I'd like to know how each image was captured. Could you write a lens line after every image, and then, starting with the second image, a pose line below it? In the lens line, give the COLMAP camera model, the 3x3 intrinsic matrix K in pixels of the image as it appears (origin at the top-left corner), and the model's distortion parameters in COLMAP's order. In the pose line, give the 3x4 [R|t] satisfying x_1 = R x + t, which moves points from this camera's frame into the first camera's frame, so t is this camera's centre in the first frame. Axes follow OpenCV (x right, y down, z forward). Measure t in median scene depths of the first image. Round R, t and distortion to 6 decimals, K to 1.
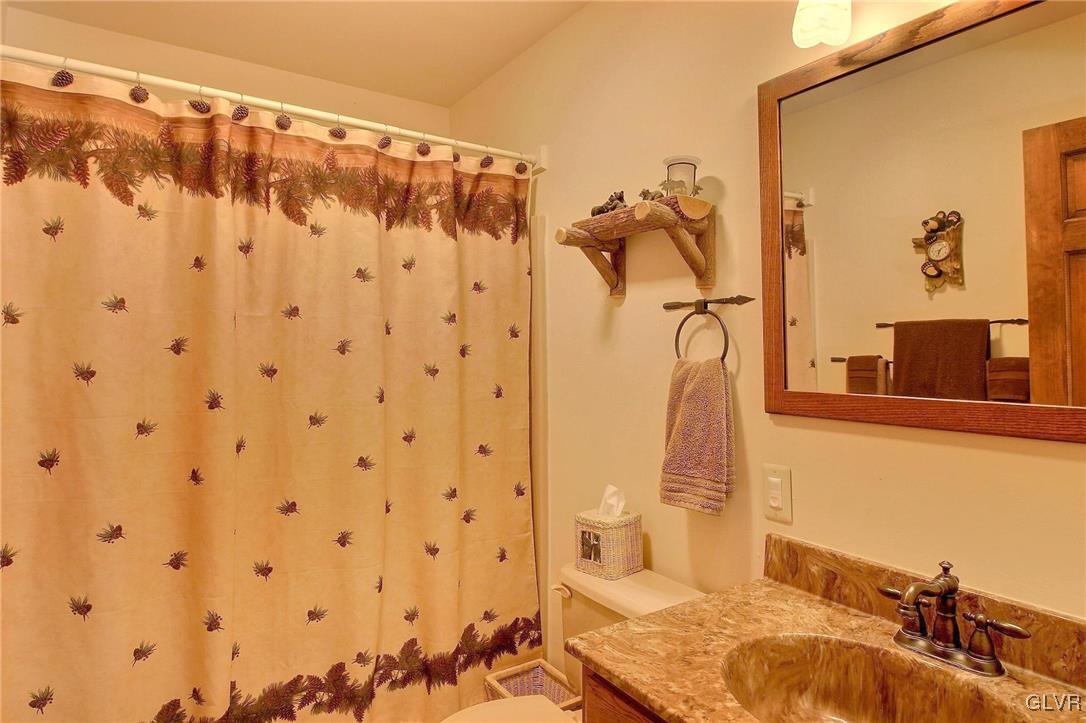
lens RADIAL K [[616.4, 0, 532.0], [0, 616.4, 338.0], [0, 0, 1]] dist [-0.006348, -0.003259]
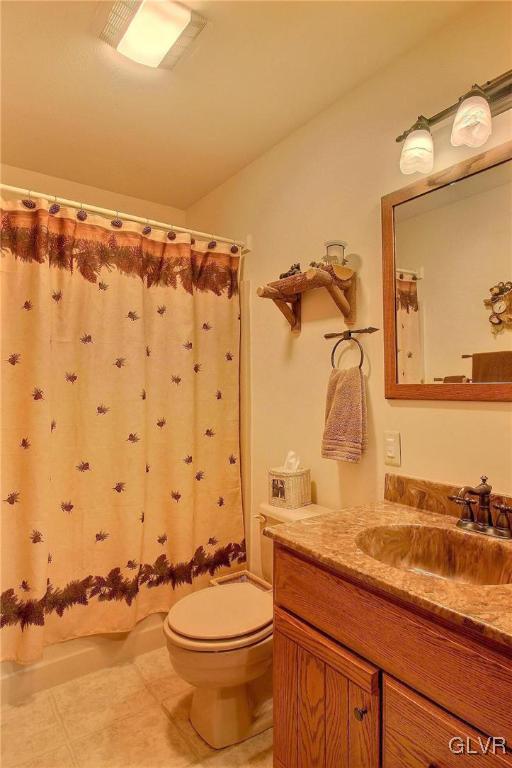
lens RADIAL K [[435.9, 0, 255.5], [0, 435.9, 385.5], [0, 0, 1]] dist [-0.006348, -0.003259]
pose [[0.999075, 0.002532, 0.042925, -0.012495], [-0.003154, 0.999891, 0.014413, 0.059412], [-0.042884, -0.014535, 0.998974, -0.118399]]
